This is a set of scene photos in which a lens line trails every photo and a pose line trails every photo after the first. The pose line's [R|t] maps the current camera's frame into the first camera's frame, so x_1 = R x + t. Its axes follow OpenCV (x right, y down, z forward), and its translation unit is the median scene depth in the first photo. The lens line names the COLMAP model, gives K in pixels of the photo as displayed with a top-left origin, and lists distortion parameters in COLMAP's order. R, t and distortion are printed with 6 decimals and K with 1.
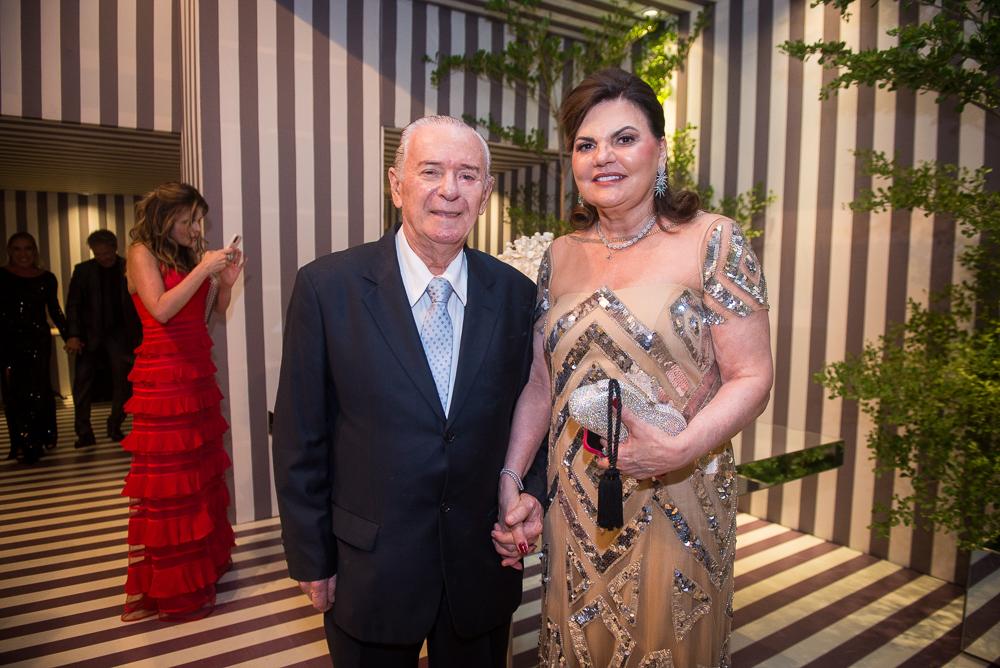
lens RADIAL K [[672.5, 0, 502.4], [0, 672.5, 334.7], [0, 0, 1]] dist [-0.053258, -0.001602]
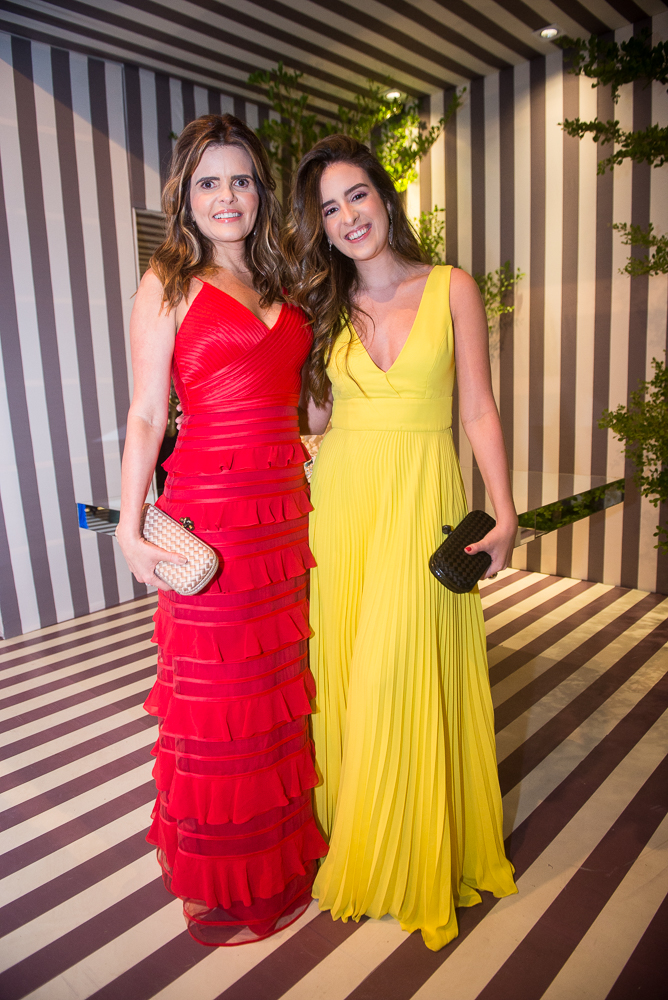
lens RADIAL K [[675.6, 0, 334.0], [0, 675.6, 500.0], [0, 0, 1]] dist [-0.055114, 0.002640]
pose [[0.973373, -0.085761, 0.212579, -0.146533], [0.067165, 0.993378, 0.093219, 0.034411], [-0.219166, -0.076459, 0.972687, -0.018000]]
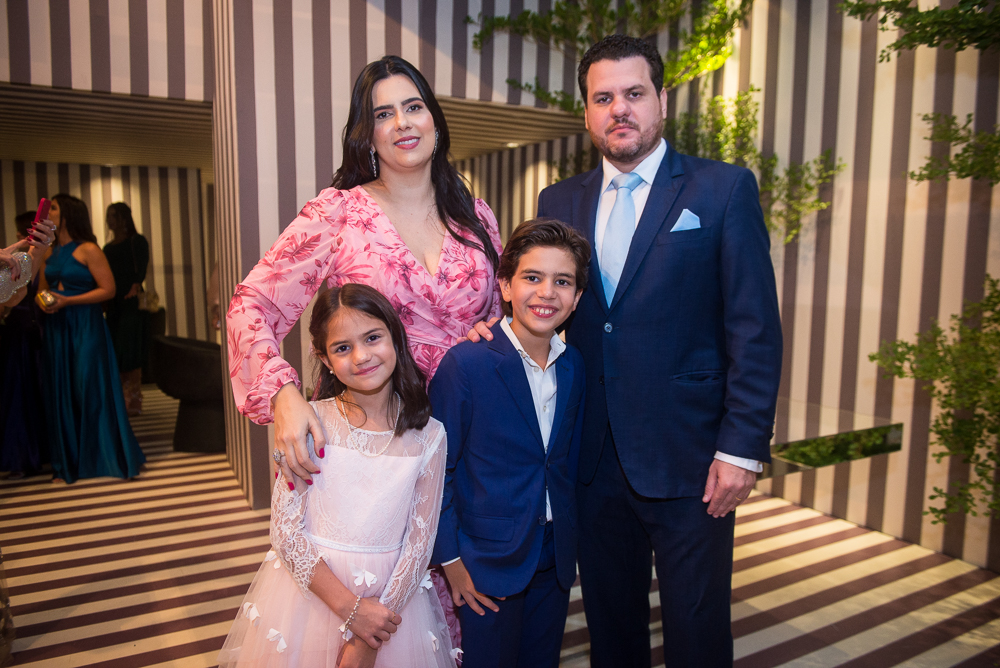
lens RADIAL K [[755.1, 0, 503.5], [0, 755.1, 335.4], [0, 0, 1]] dist [-0.031534, 0.001684]
pose [[0.997577, 0.006854, -0.069233, 0.012555], [-0.005469, 0.999781, 0.020181, 0.009634], [0.069356, -0.019754, 0.997396, -0.068276]]
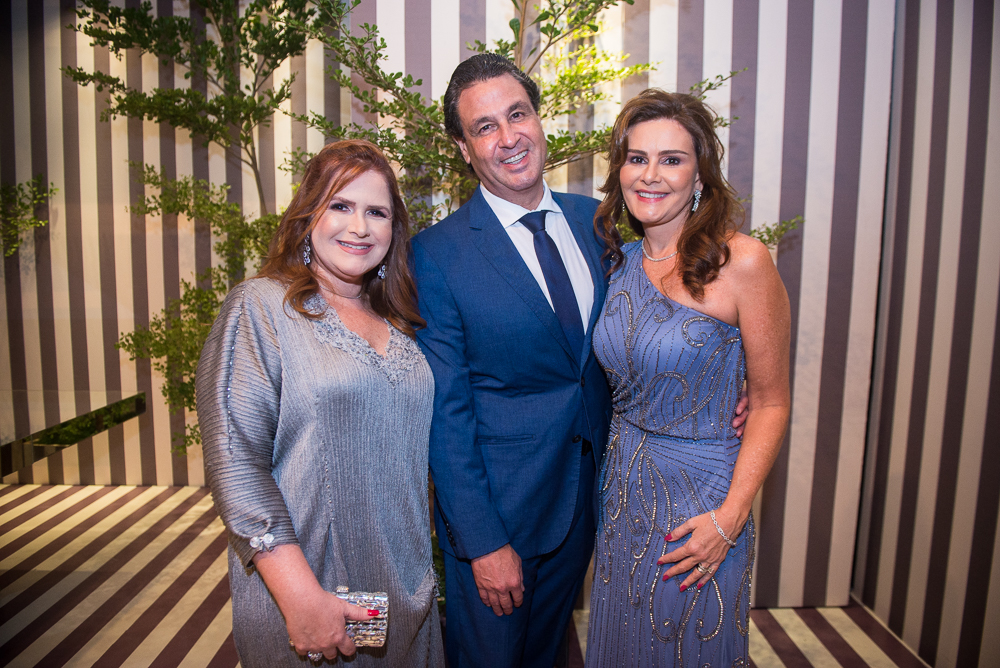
lens RADIAL K [[672.5, 0, 502.4], [0, 672.5, 334.7], [0, 0, 1]] dist [-0.053258, -0.001602]
pose [[0.537427, -0.094844, 0.837960, -0.112098], [0.068952, 0.995271, 0.068426, 0.005891], [-0.840487, 0.021005, 0.541425, -0.178538]]
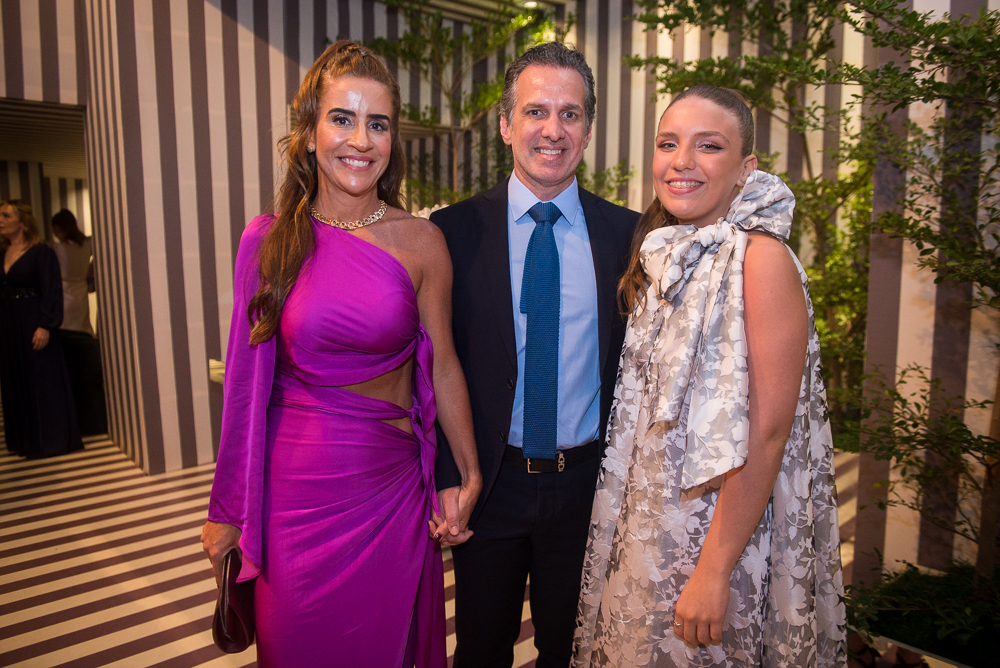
lens RADIAL K [[739.4, 0, 500.0], [0, 739.4, 334.0], [0, 0, 1]] dist [-0.033009, -0.000004]
pose [[0.988781, -0.028082, 0.146710, -0.027048], [0.023120, 0.999105, 0.035423, 0.027936], [-0.147573, -0.031634, 0.988545, -0.257503]]
